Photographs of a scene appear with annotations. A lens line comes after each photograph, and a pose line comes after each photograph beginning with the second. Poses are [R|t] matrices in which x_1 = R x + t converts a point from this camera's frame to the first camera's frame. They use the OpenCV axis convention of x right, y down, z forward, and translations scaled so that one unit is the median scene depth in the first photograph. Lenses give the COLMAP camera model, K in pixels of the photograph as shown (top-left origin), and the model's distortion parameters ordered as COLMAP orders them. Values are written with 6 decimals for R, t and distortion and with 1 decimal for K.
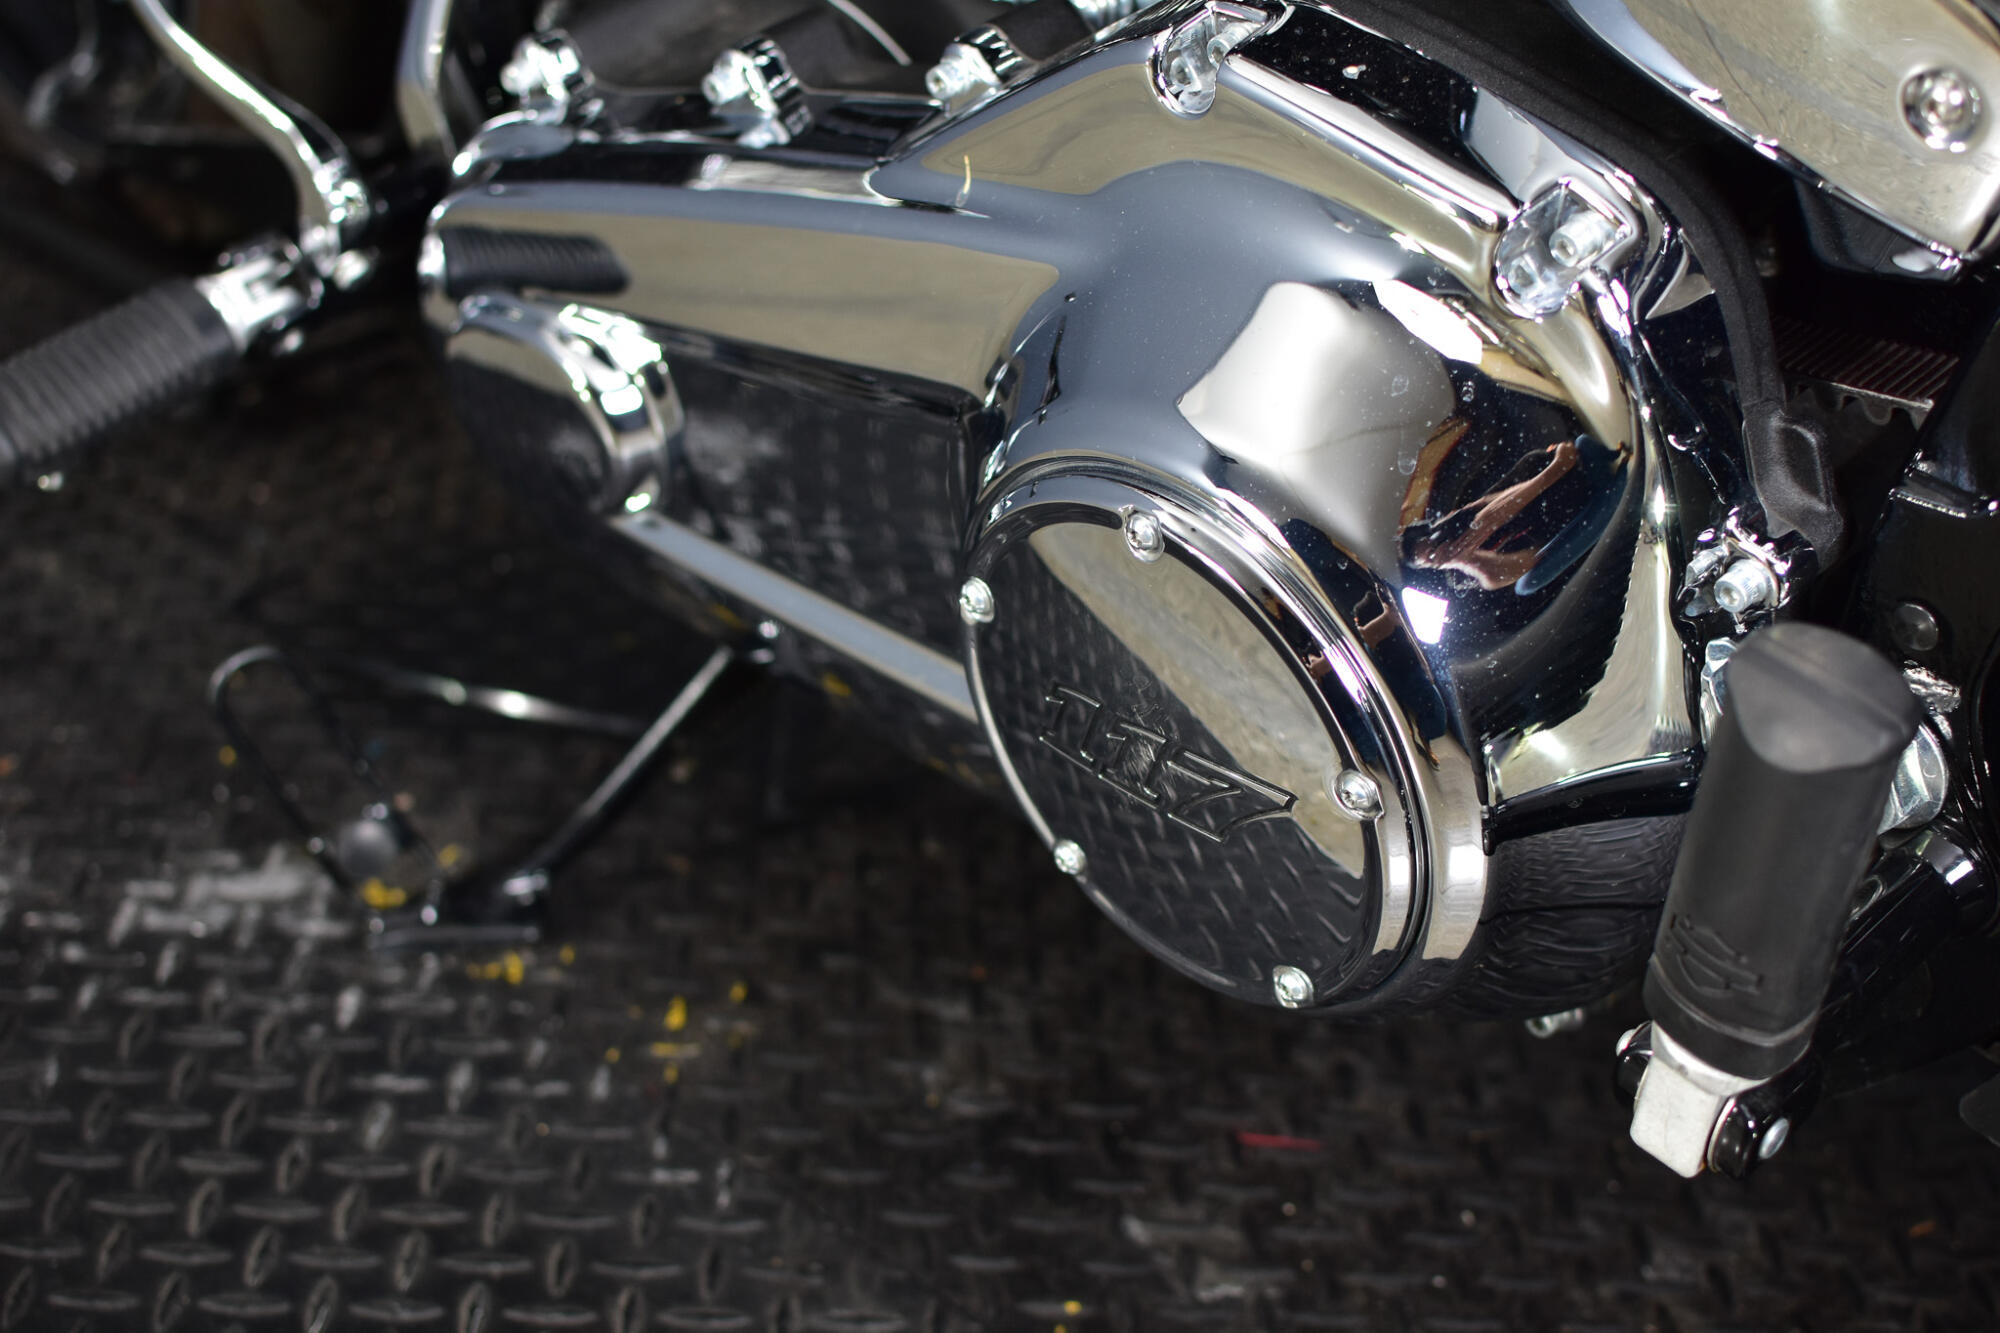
lens RADIAL K [[3061.5, 0, 1000.0], [0, 3061.5, 666.5], [0, 0, 1]] dist [-0.139027, 0.067512]
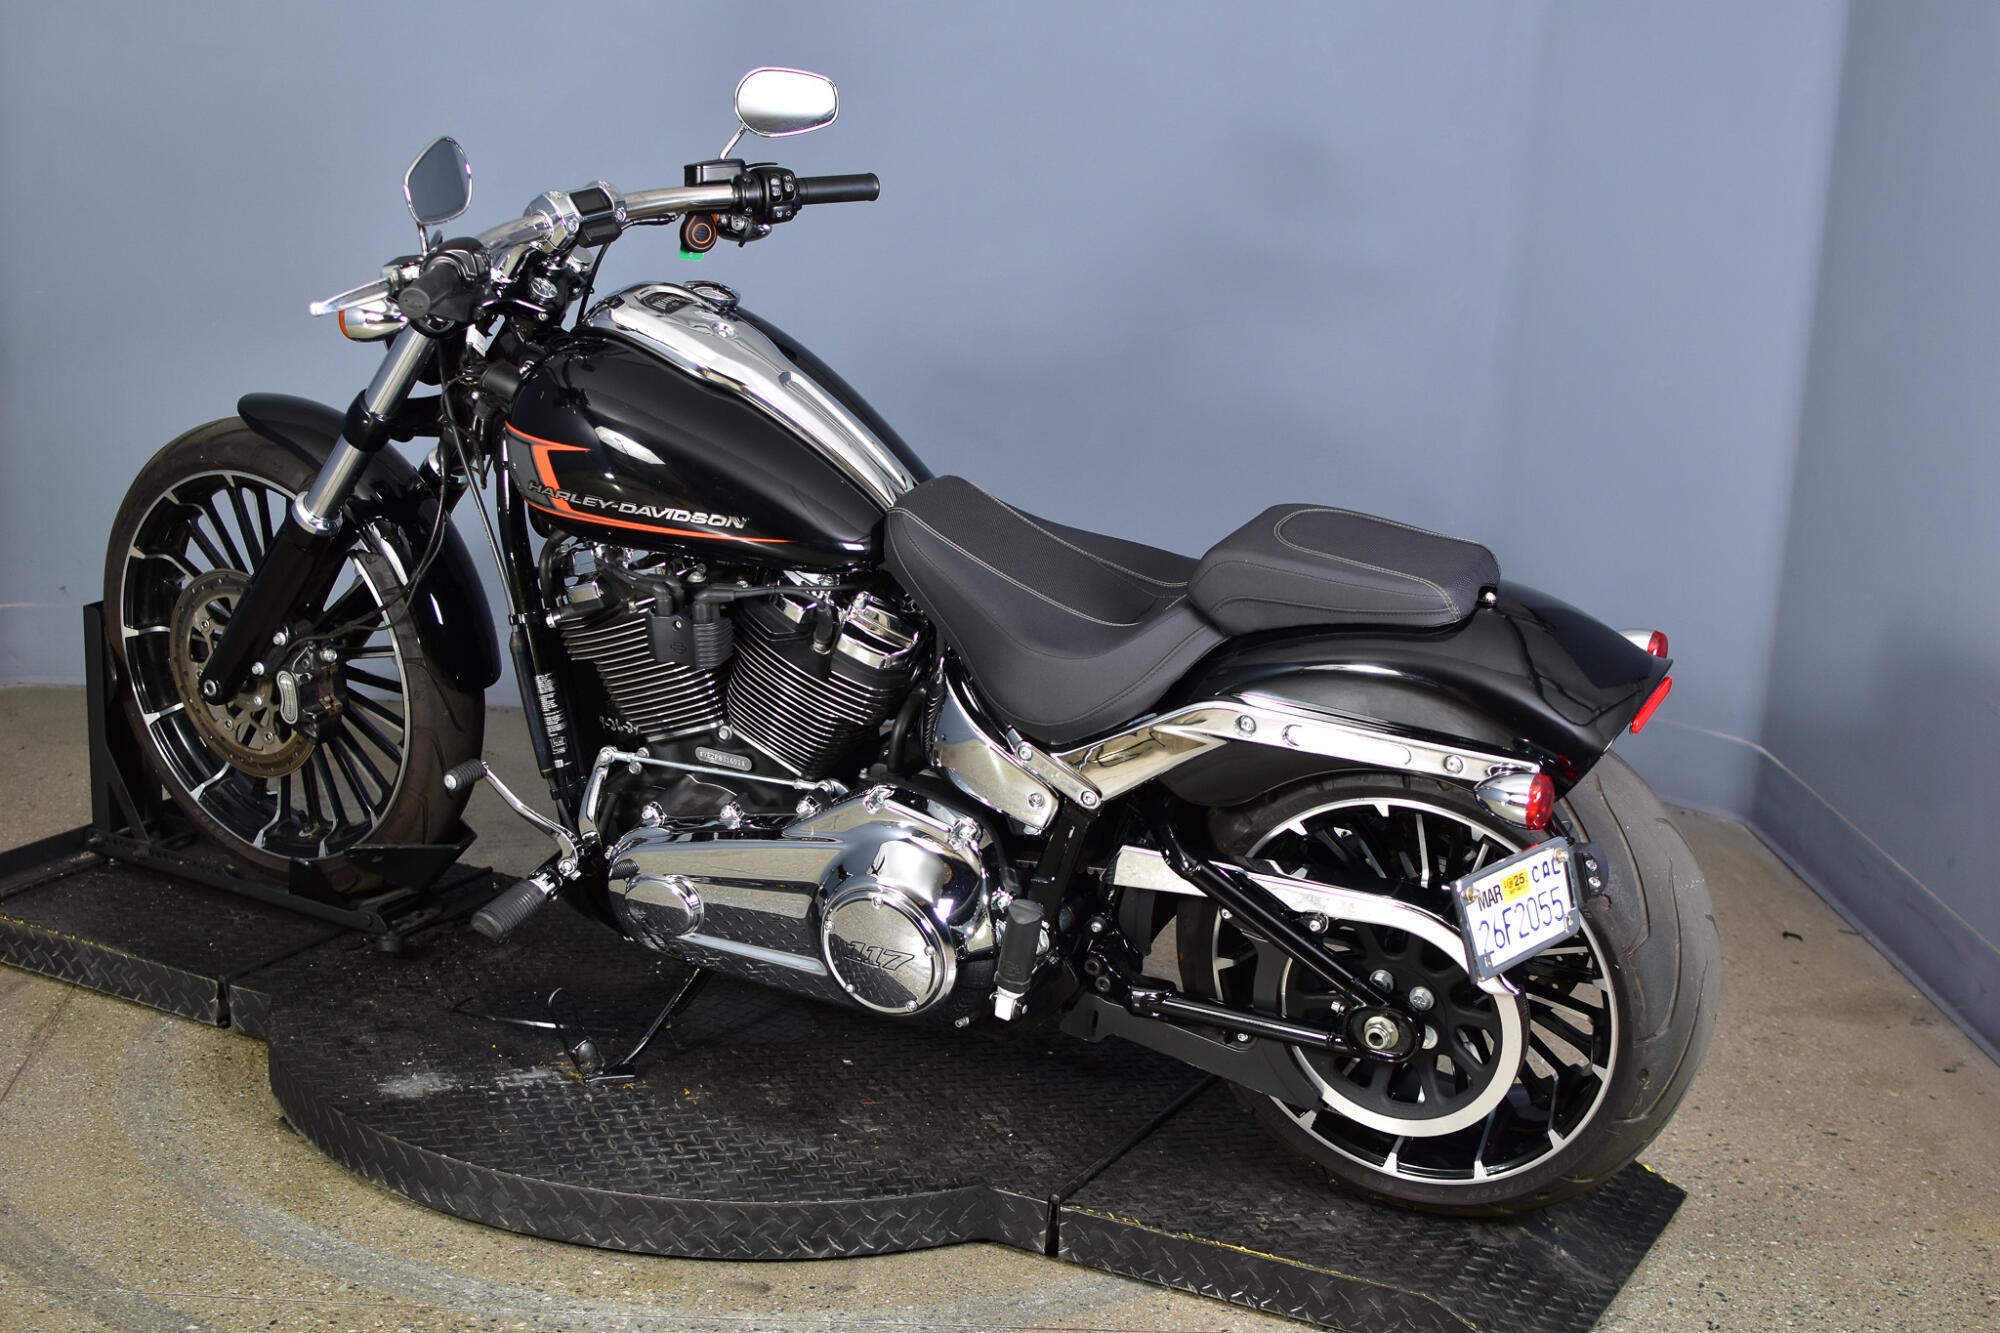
lens RADIAL K [[2995.7, 0, 998.3], [0, 2995.7, 700.8], [0, 0, 1]] dist [0.008969, 0.069708]
pose [[0.944427, -0.040987, 0.326155, -1.007169], [0.112841, 0.972329, -0.204557, 0.491830], [-0.308745, 0.229993, 0.922919, -2.678344]]
